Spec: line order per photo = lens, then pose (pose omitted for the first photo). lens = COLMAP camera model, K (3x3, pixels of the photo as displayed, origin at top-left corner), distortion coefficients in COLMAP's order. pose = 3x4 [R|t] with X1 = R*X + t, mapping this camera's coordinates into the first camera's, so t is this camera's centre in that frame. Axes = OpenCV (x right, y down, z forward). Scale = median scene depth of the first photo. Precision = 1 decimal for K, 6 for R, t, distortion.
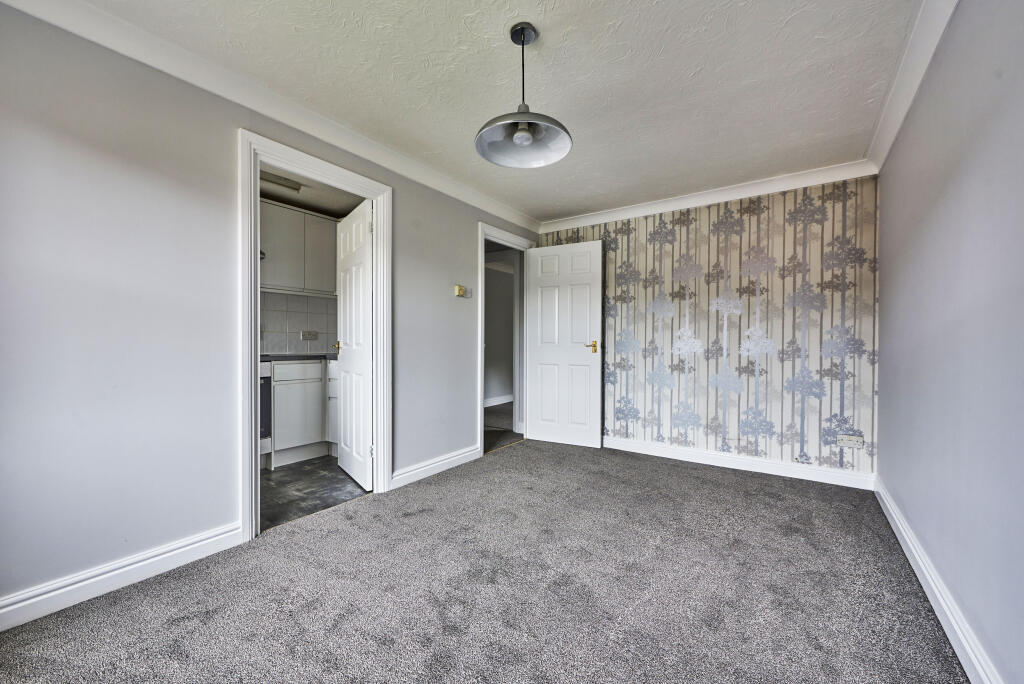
lens RADIAL K [[397.5, 0, 512.0], [0, 397.5, 342.0], [0, 0, 1]] dist [0.000189, 0.000032]
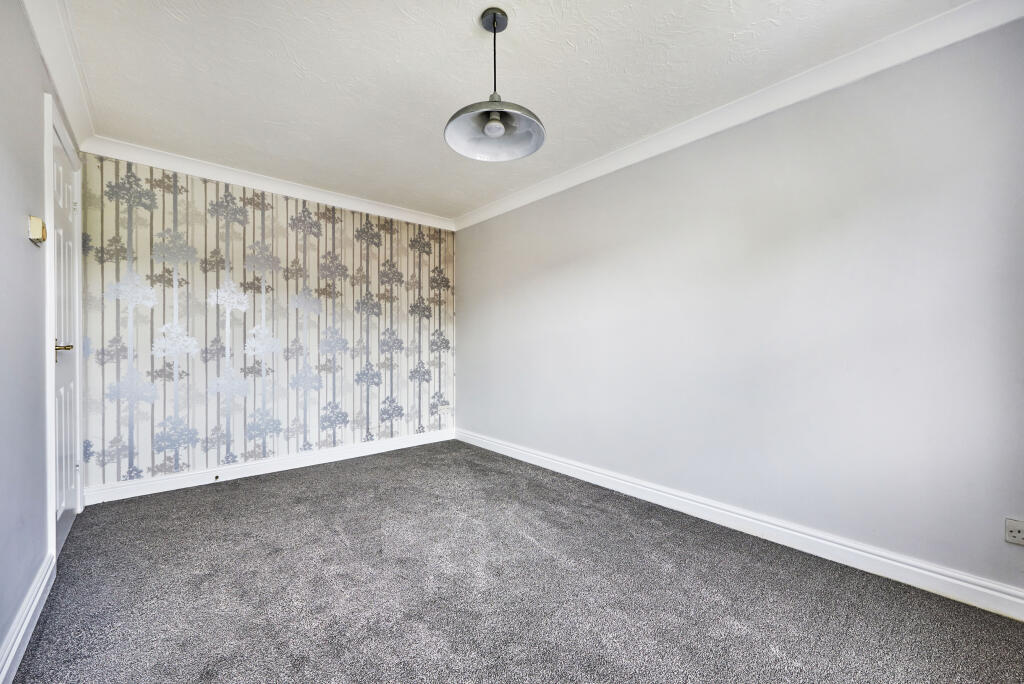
lens RADIAL K [[416.4, 0, 512.0], [0, 416.4, 342.0], [0, 0, 1]] dist [0.009477, -0.000113]
pose [[0.233966, -0.001379, 0.972244, -0.262084], [-0.002222, 0.999996, 0.001953, -0.000577], [-0.972242, -0.002618, 0.233962, 0.183209]]
